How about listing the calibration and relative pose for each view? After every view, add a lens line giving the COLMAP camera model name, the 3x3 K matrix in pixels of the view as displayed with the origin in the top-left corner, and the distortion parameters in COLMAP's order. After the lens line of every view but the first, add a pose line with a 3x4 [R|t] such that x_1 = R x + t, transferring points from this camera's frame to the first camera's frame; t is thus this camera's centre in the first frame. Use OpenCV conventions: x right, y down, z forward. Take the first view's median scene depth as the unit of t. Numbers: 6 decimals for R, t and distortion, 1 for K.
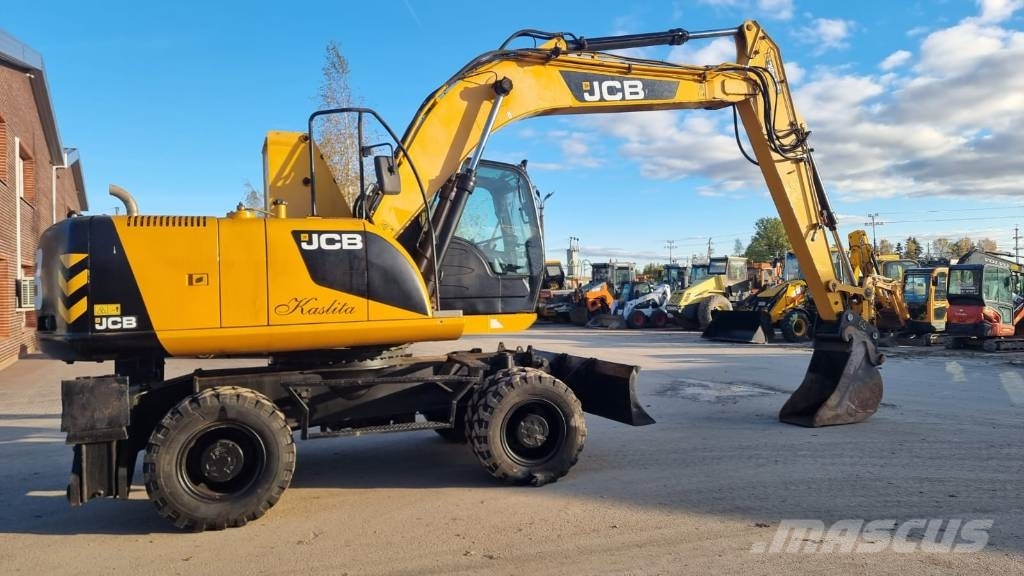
lens RADIAL K [[711.2, 0, 522.4], [0, 711.2, 287.5], [0, 0, 1]] dist [0.087584, -0.065926]
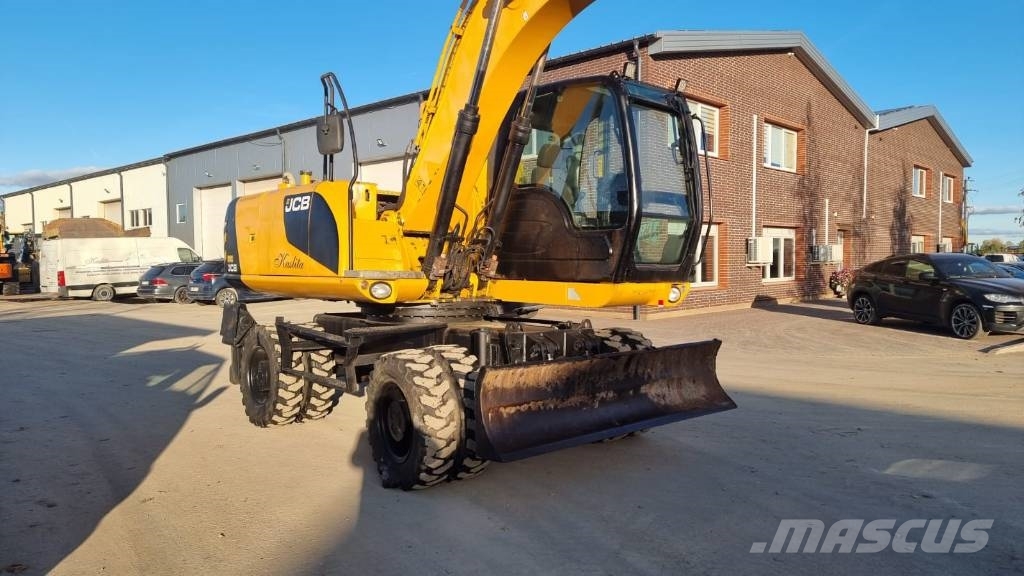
lens RADIAL K [[711.2, 0, 522.4], [0, 711.2, 287.5], [0, 0, 1]] dist [0.087584, -0.065926]
pose [[0.325391, 0.056983, -0.943861, 0.678589], [-0.005257, 0.998276, 0.058455, -0.000745], [0.945565, -0.014059, 0.325129, 0.715625]]
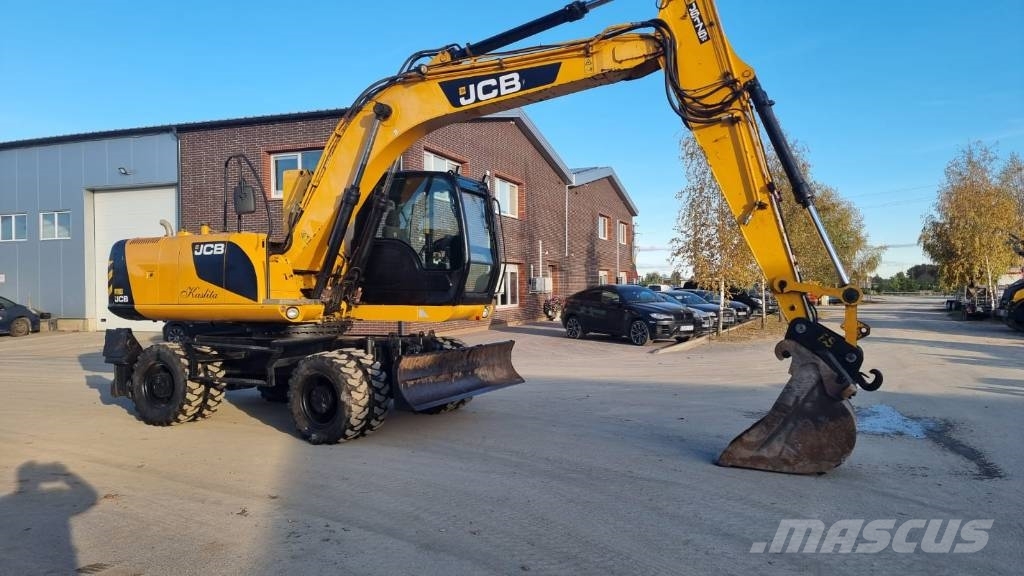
lens RADIAL K [[711.2, 0, 522.4], [0, 711.2, 287.5], [0, 0, 1]] dist [0.087584, -0.065926]
pose [[0.661016, 0.015394, -0.750214, 0.945519], [-0.007888, 0.999877, 0.013567, -0.007803], [0.750330, -0.003050, 0.661056, 0.371762]]
